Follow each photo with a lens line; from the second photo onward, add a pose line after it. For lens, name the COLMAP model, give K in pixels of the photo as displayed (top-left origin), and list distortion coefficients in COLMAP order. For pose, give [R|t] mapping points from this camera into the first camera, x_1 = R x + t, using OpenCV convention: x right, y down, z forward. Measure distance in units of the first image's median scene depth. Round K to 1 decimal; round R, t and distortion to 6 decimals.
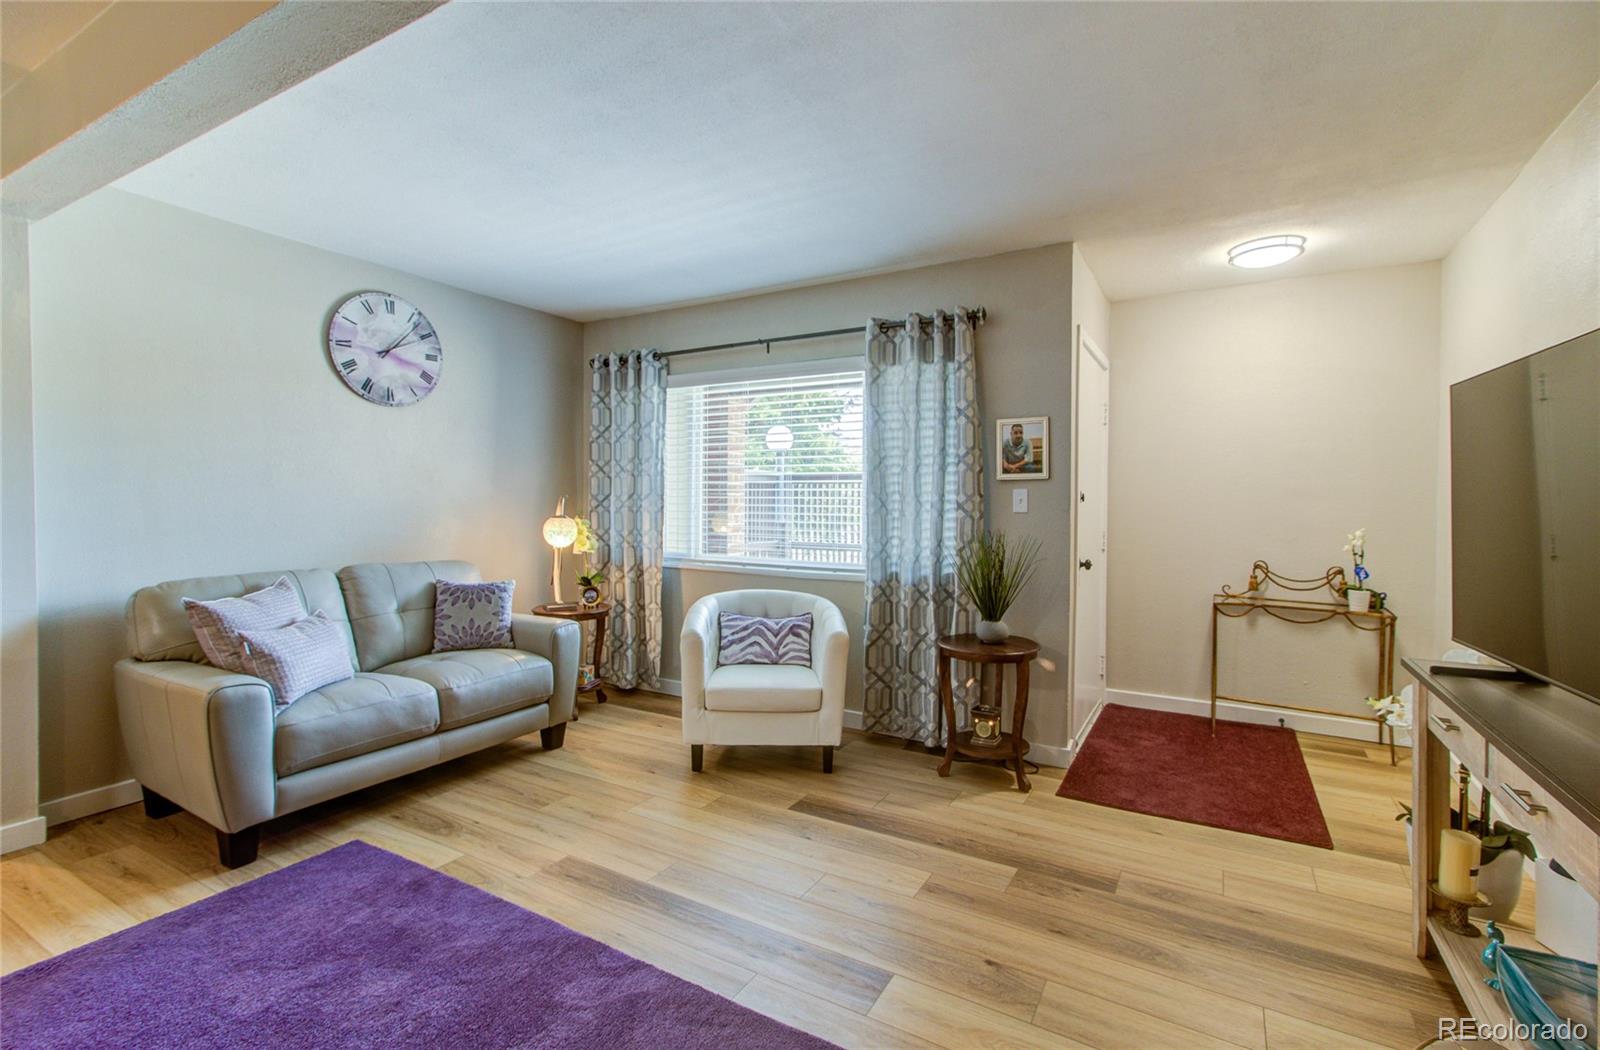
lens RADIAL K [[721.8, 0, 803.0], [0, 721.8, 525.3], [0, 0, 1]] dist [0.005199, 0.007446]
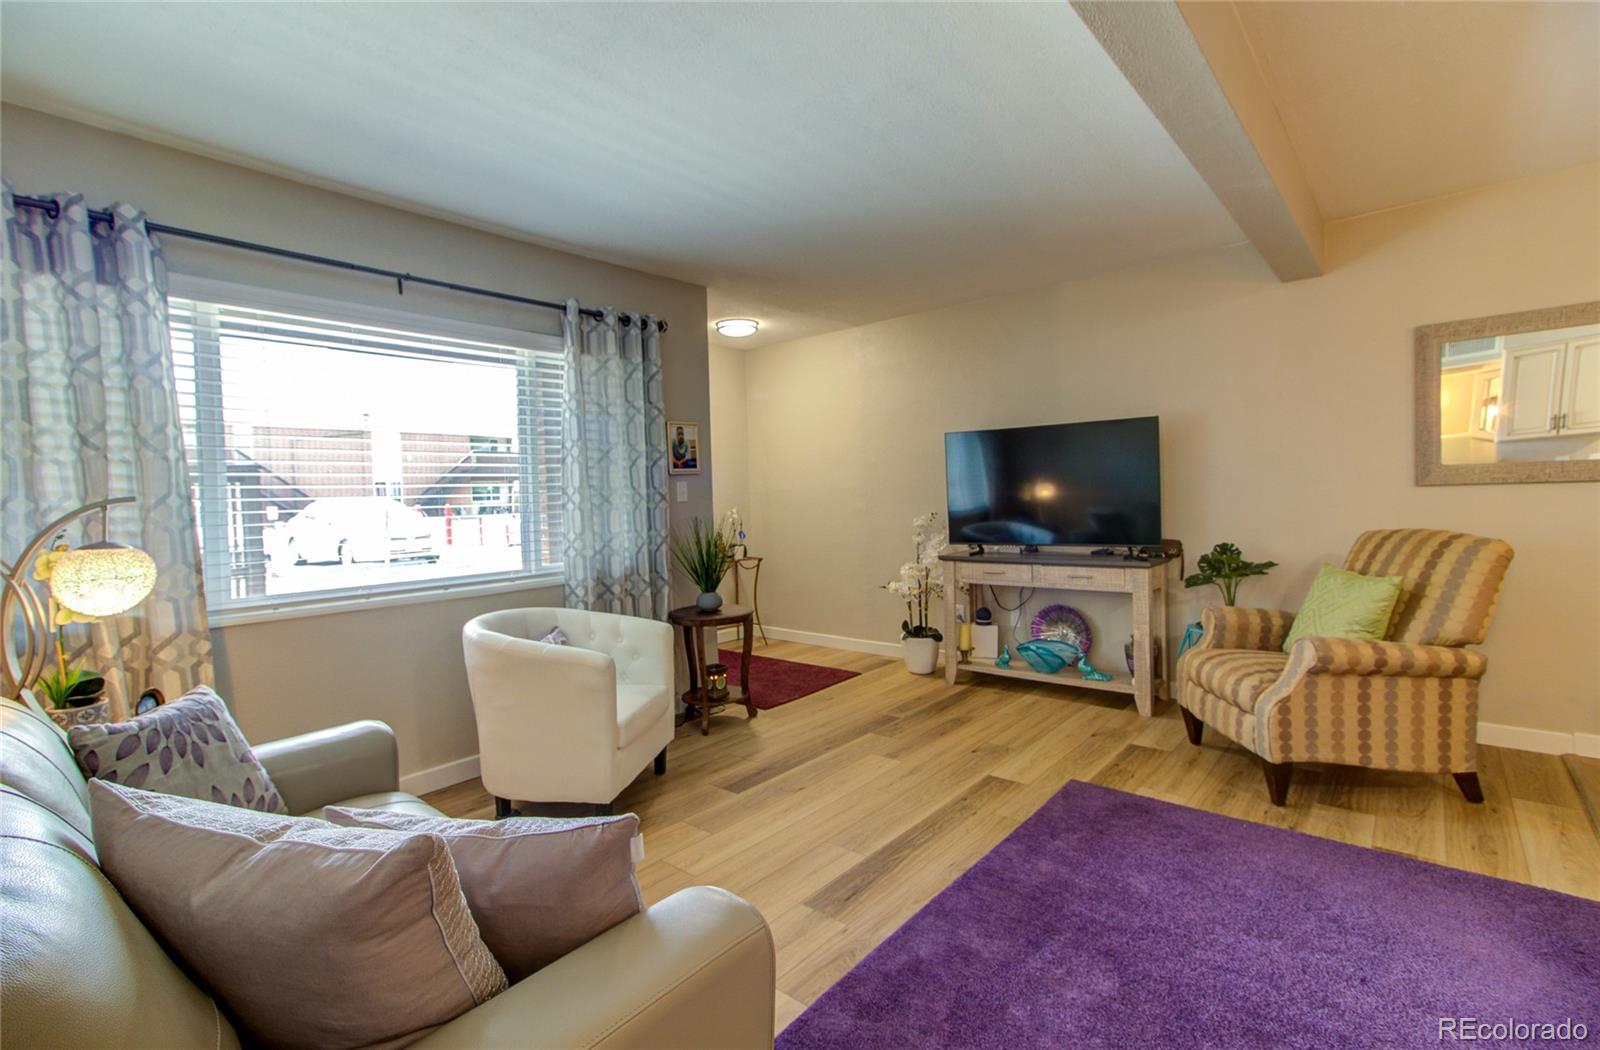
lens RADIAL K [[721.8, 0, 805.7], [0, 721.8, 516.2], [0, 0, 1]] dist [0.005199, 0.007446]
pose [[0.179595, -0.044099, 0.982752, -0.963575], [0.065484, 0.997315, 0.032786, -0.022878], [-0.981559, 0.058466, 0.182001, 0.685428]]
